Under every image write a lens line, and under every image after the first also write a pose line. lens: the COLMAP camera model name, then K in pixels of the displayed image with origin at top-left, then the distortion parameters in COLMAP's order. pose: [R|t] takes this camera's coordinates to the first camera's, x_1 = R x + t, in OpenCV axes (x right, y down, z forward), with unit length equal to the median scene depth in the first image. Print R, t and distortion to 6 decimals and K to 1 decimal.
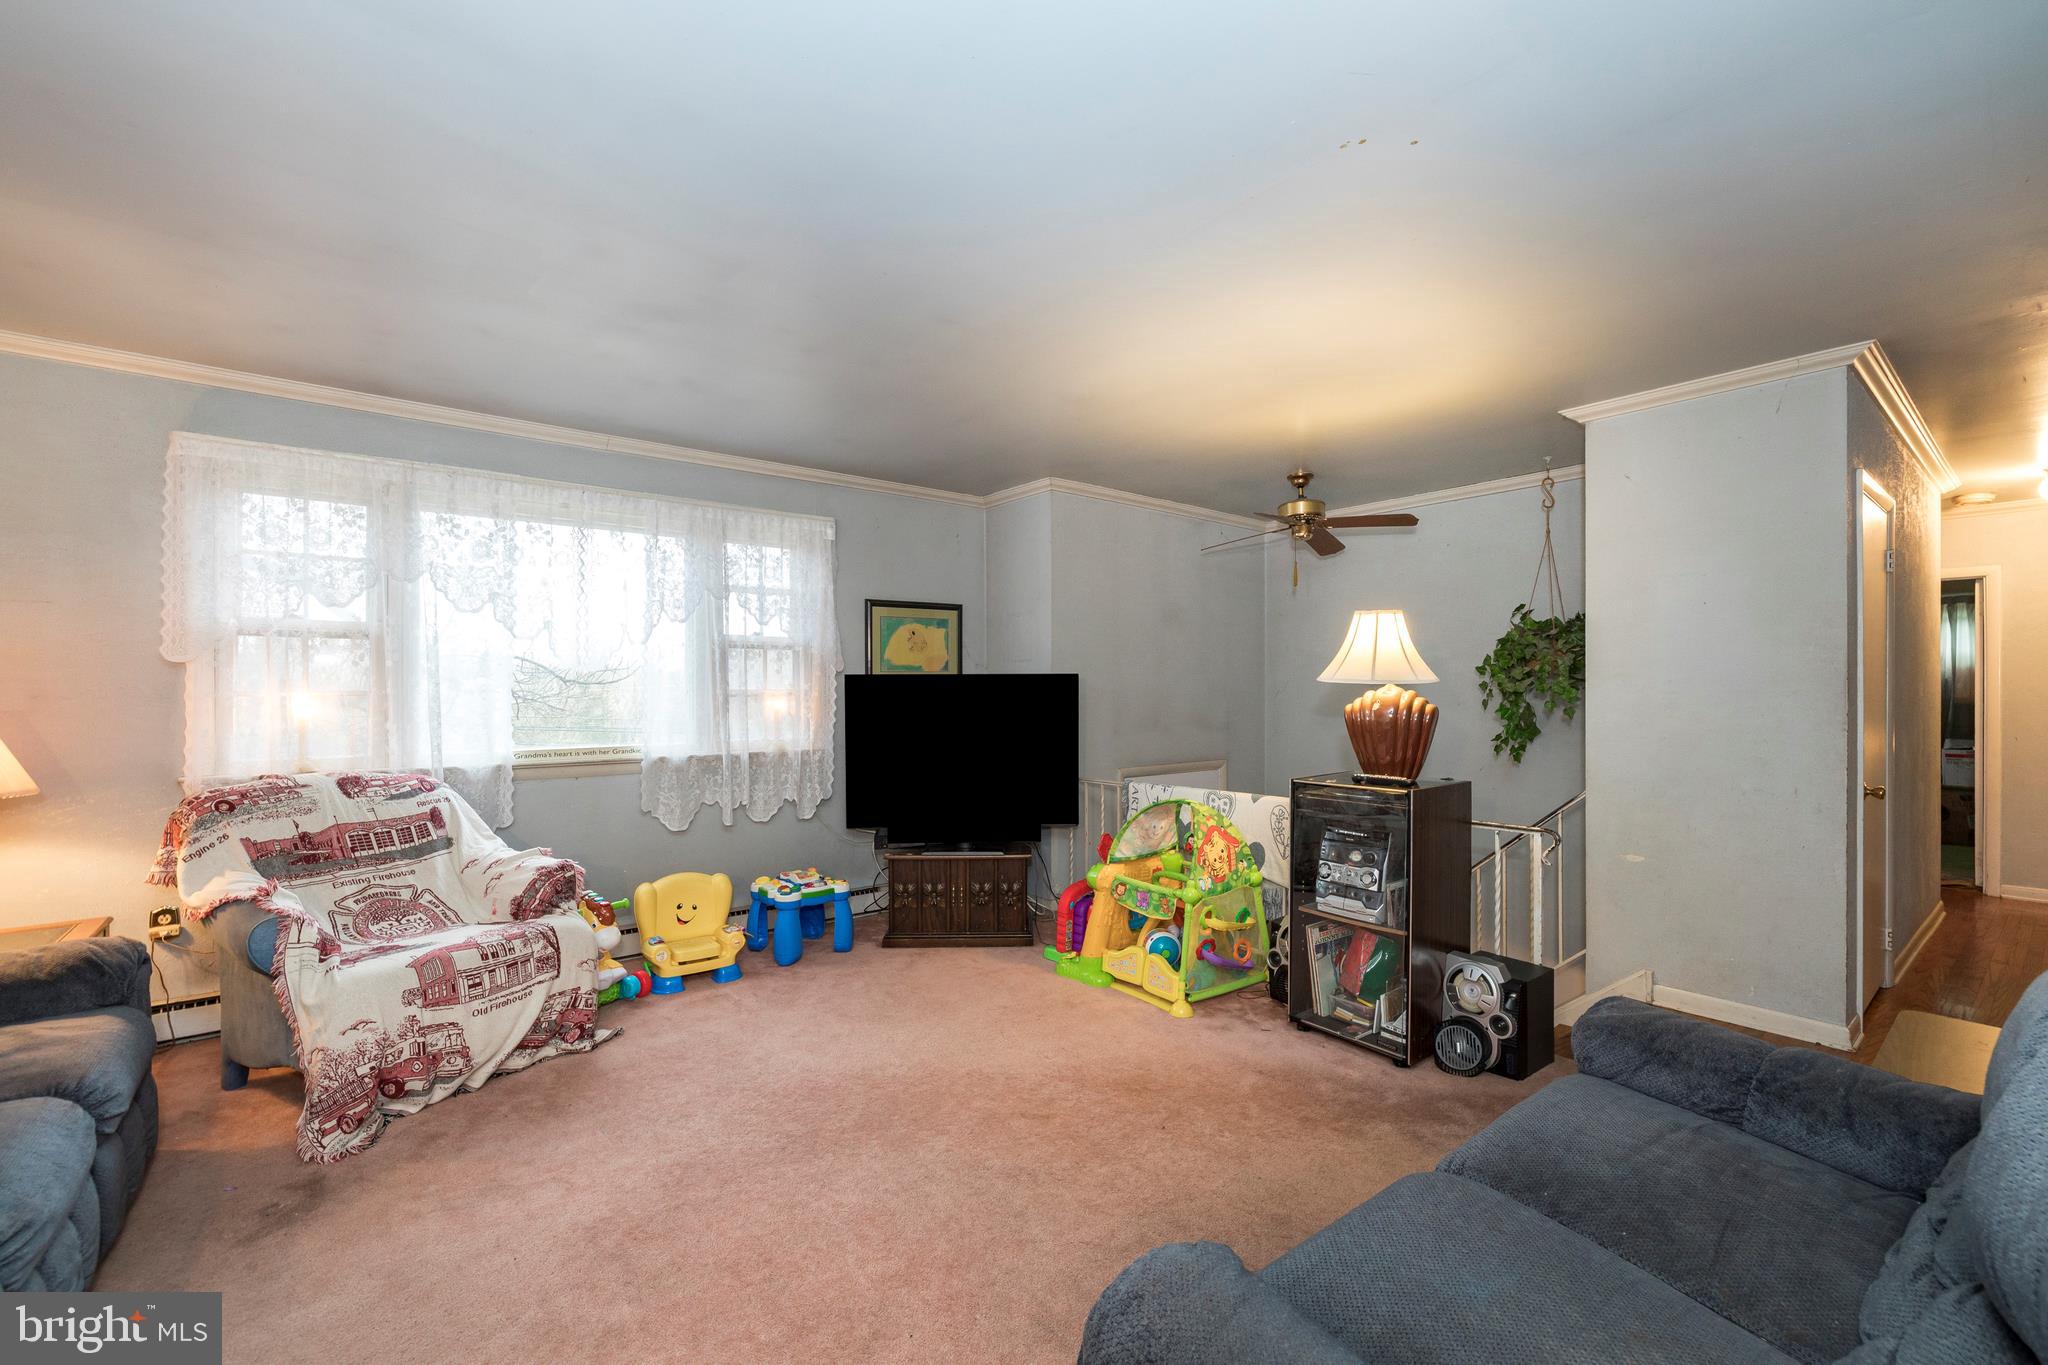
lens RADIAL K [[853.6, 0, 1029.1], [0, 853.6, 683.5], [0, 0, 1]] dist [-0.002060, -0.000200]
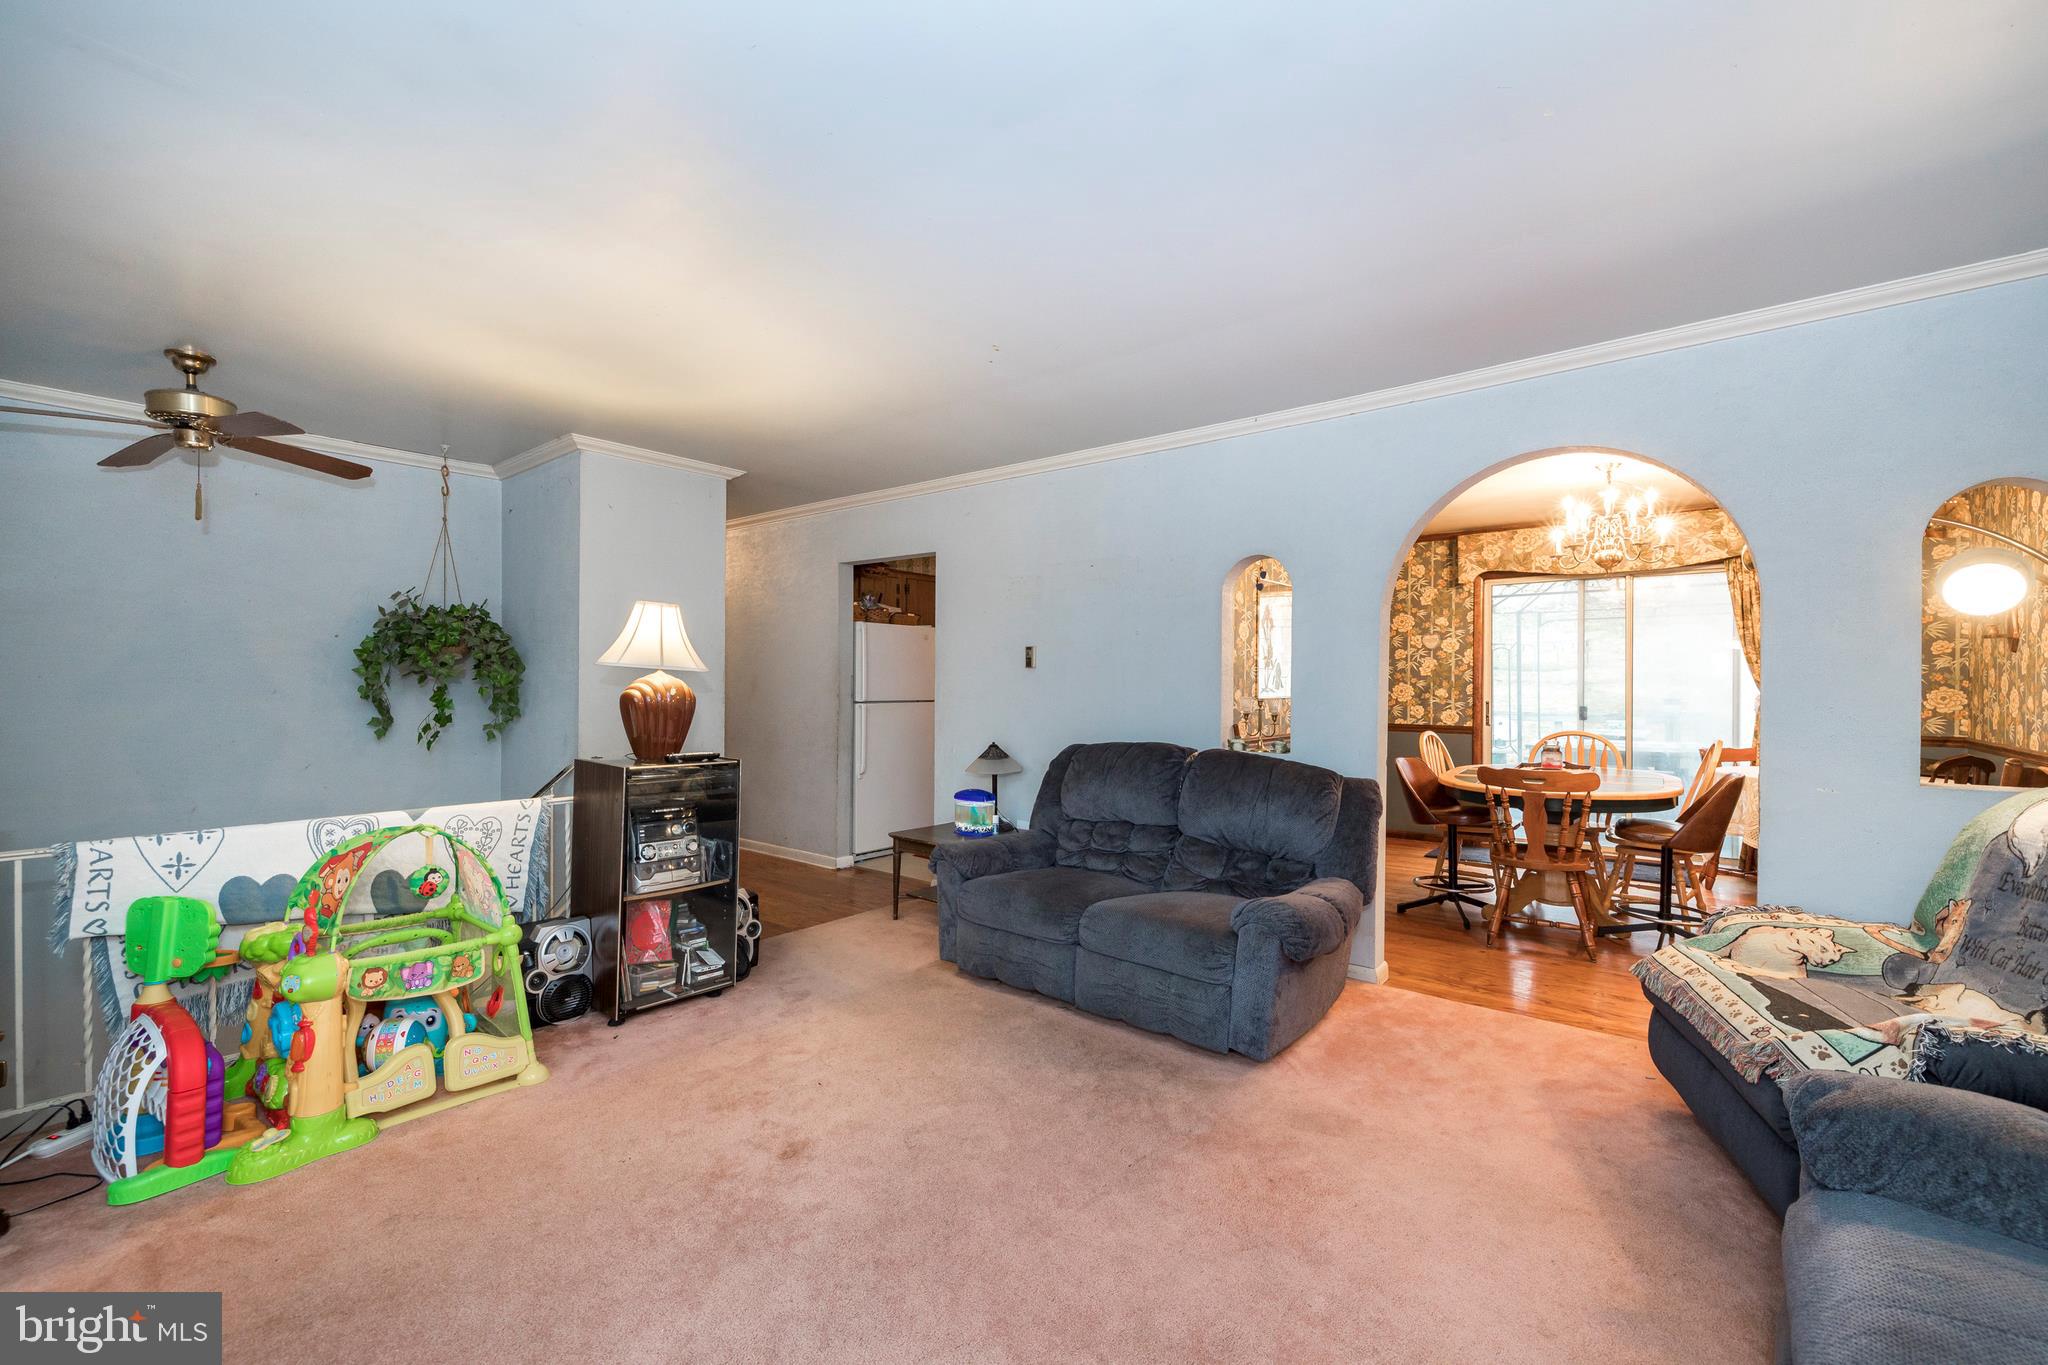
lens RADIAL K [[853.6, 0, 1029.1], [0, 853.6, 683.5], [0, 0, 1]] dist [-0.002060, -0.000200]
pose [[-0.207719, -0.001709, 0.978187, -0.537226], [-0.009900, 0.999951, -0.000355, 0.009870], [-0.978138, -0.009758, -0.207726, 0.552542]]
